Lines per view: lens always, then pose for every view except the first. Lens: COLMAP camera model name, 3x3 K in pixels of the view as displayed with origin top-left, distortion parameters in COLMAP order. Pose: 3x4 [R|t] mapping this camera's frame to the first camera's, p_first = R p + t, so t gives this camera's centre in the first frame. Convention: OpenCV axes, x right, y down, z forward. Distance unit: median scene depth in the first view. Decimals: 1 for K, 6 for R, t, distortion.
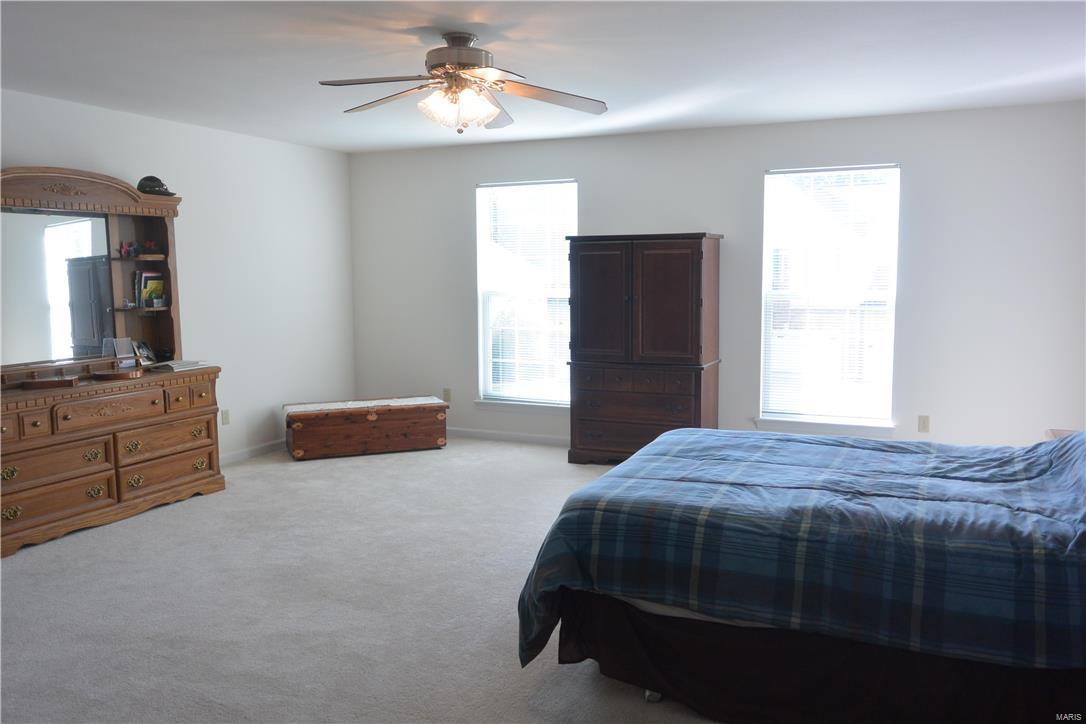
lens RADIAL K [[866.7, 0, 543.0], [0, 866.7, 362.0], [0, 0, 1]] dist [0.014595, 0.003997]
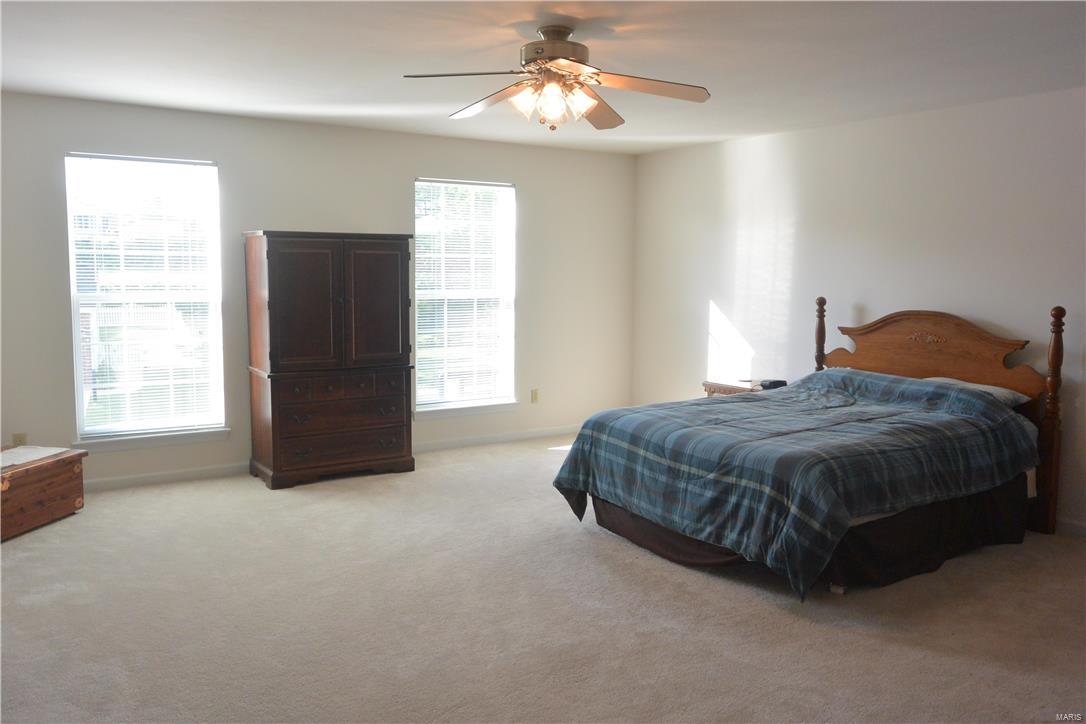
lens RADIAL K [[889.3, 0, 543.0], [0, 889.3, 362.0], [0, 0, 1]] dist [-0.006680, -0.002432]
pose [[0.523908, -0.080505, 0.847962, -0.593060], [0.076942, 0.995927, 0.047014, -0.034387], [-0.848293, 0.040613, 0.527968, 0.298522]]
